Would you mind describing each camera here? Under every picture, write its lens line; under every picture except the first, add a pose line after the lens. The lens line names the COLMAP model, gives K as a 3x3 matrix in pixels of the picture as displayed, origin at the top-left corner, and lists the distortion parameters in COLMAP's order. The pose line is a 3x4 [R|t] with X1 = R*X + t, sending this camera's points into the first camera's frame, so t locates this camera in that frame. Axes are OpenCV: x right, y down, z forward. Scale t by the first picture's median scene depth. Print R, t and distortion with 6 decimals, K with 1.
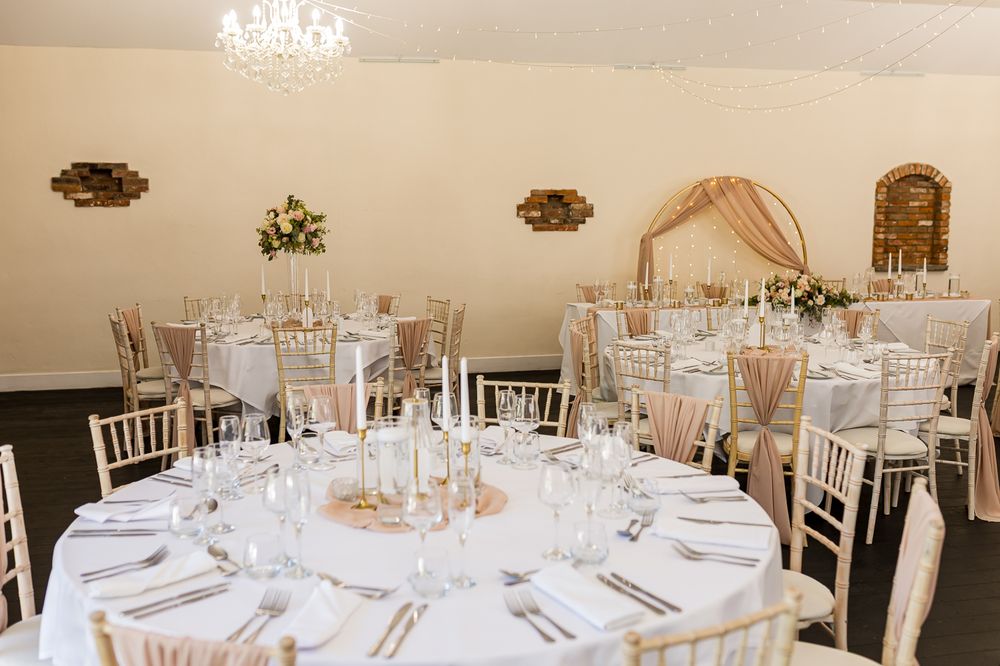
lens RADIAL K [[962.9, 0, 500.0], [0, 962.9, 333.0], [0, 0, 1]] dist [-0.001150, 0.004904]
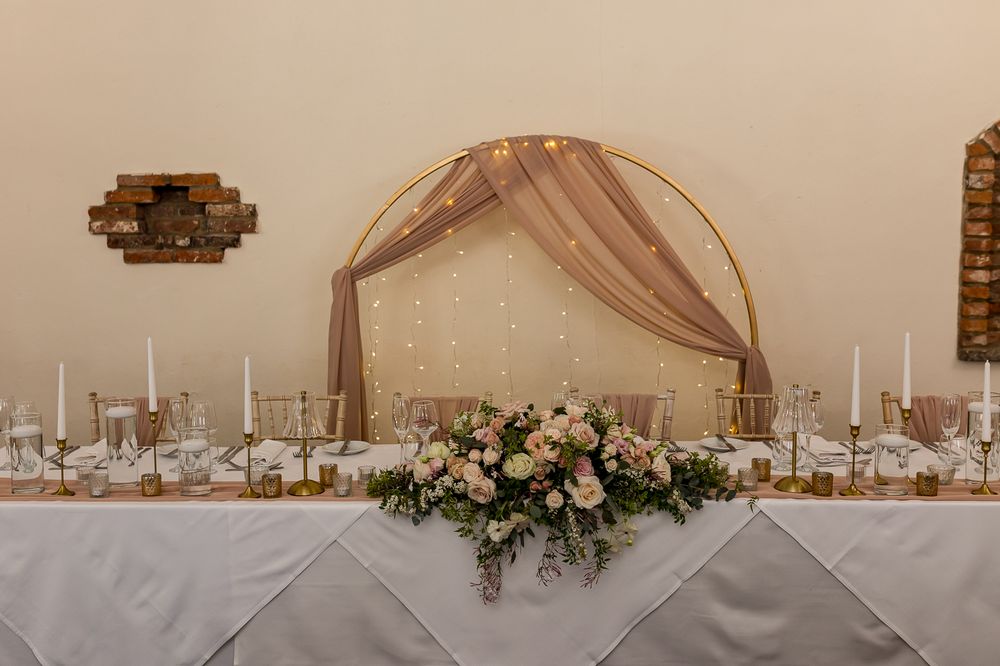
lens RADIAL K [[1016.5, 0, 468.2], [0, 1016.5, 310.3], [0, 0, 1]] dist [0.008996, -0.010726]
pose [[0.961345, 0.018273, -0.274740, 0.329445], [-0.028807, 0.998994, -0.034356, -0.069871], [0.273836, 0.040942, 0.960905, 0.564565]]
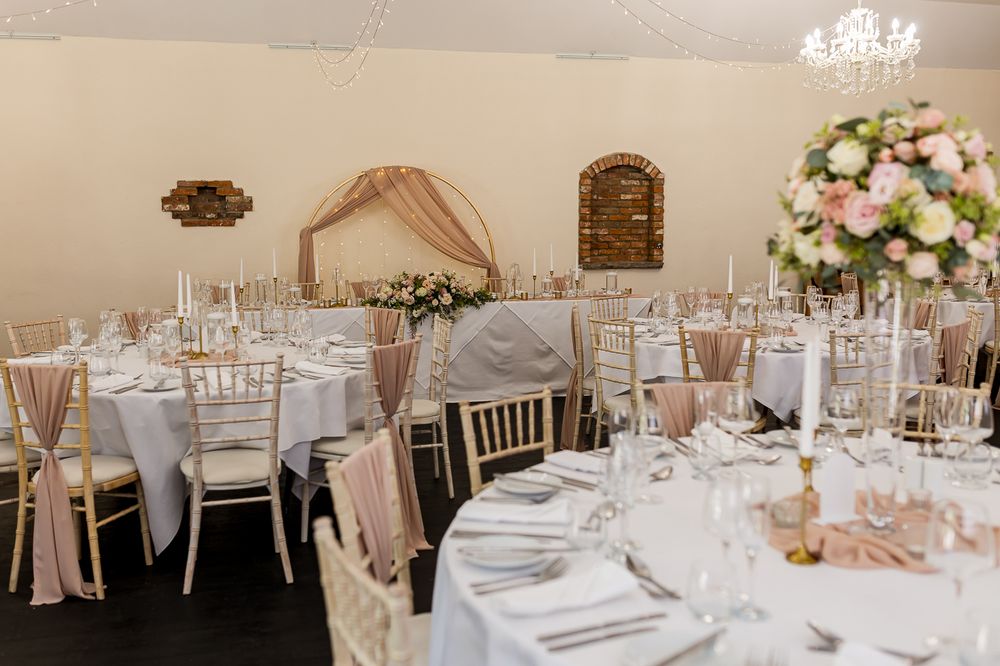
lens RADIAL K [[953.4, 0, 495.9], [0, 953.4, 333.7], [0, 0, 1]] dist [0.000840, 0.010484]
pose [[0.999317, -0.007822, 0.036123, 0.295444], [0.007978, 0.999959, -0.004178, 0.001951], [-0.036089, 0.004464, 0.999339, 0.086960]]
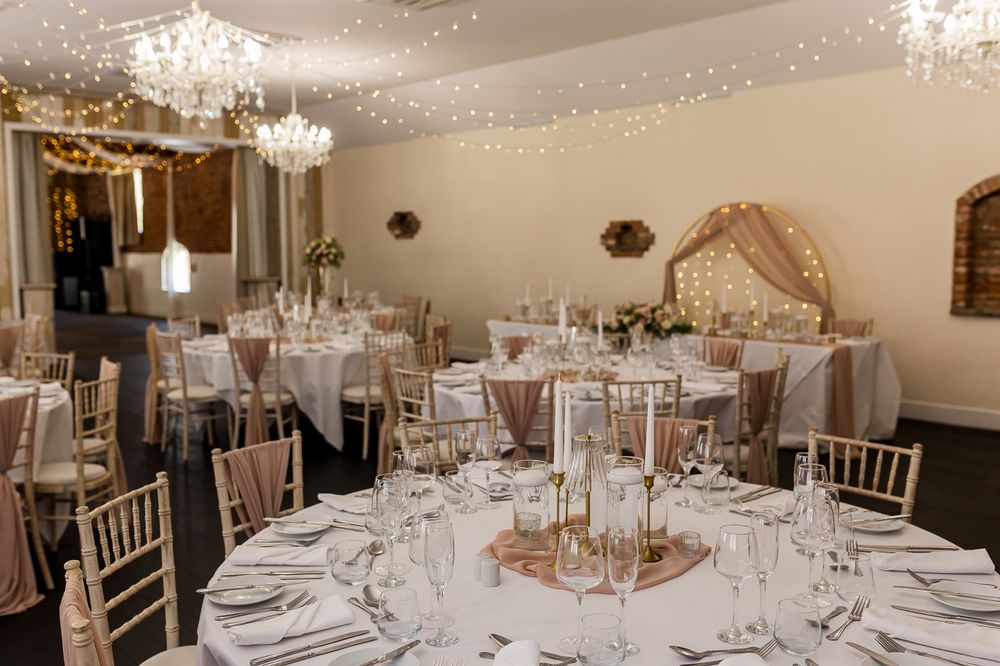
lens RADIAL K [[953.4, 0, 495.9], [0, 953.4, 333.7], [0, 0, 1]] dist [0.000840, 0.010484]
pose [[0.476532, 0.080971, -0.875420, 0.959549], [-0.103837, 0.993964, 0.035412, -0.041083], [0.873003, 0.074026, 0.482063, 0.338326]]
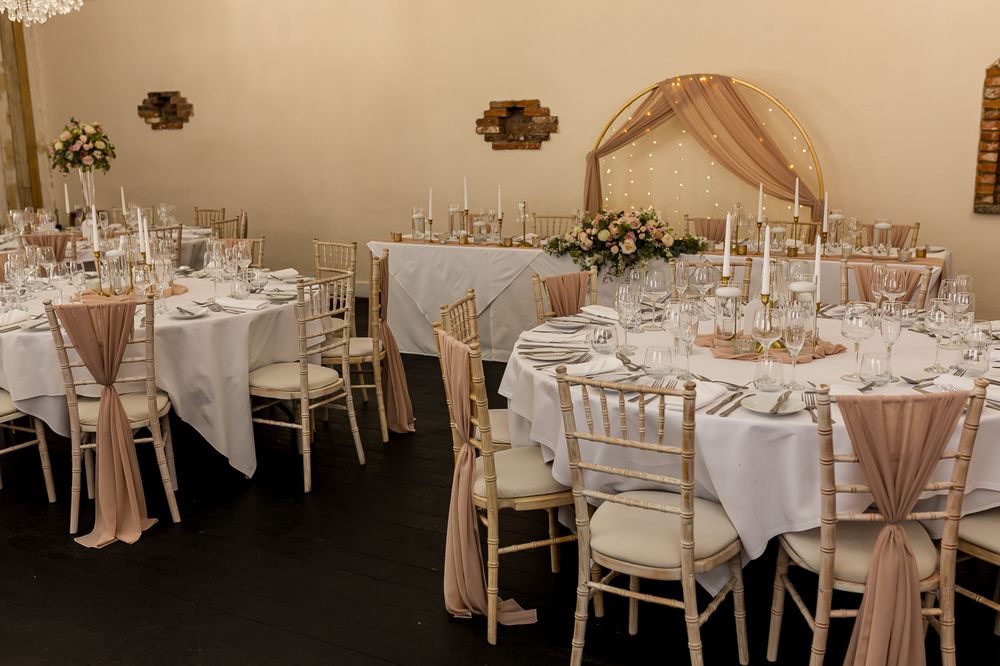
lens RADIAL K [[962.9, 0, 500.0], [0, 962.9, 333.0], [0, 0, 1]] dist [-0.001150, 0.004904]
pose [[0.742352, 0.124127, -0.658412, 0.632434], [-0.069040, 0.991630, 0.109104, -0.035935], [0.666444, -0.035537, 0.744708, 0.341611]]
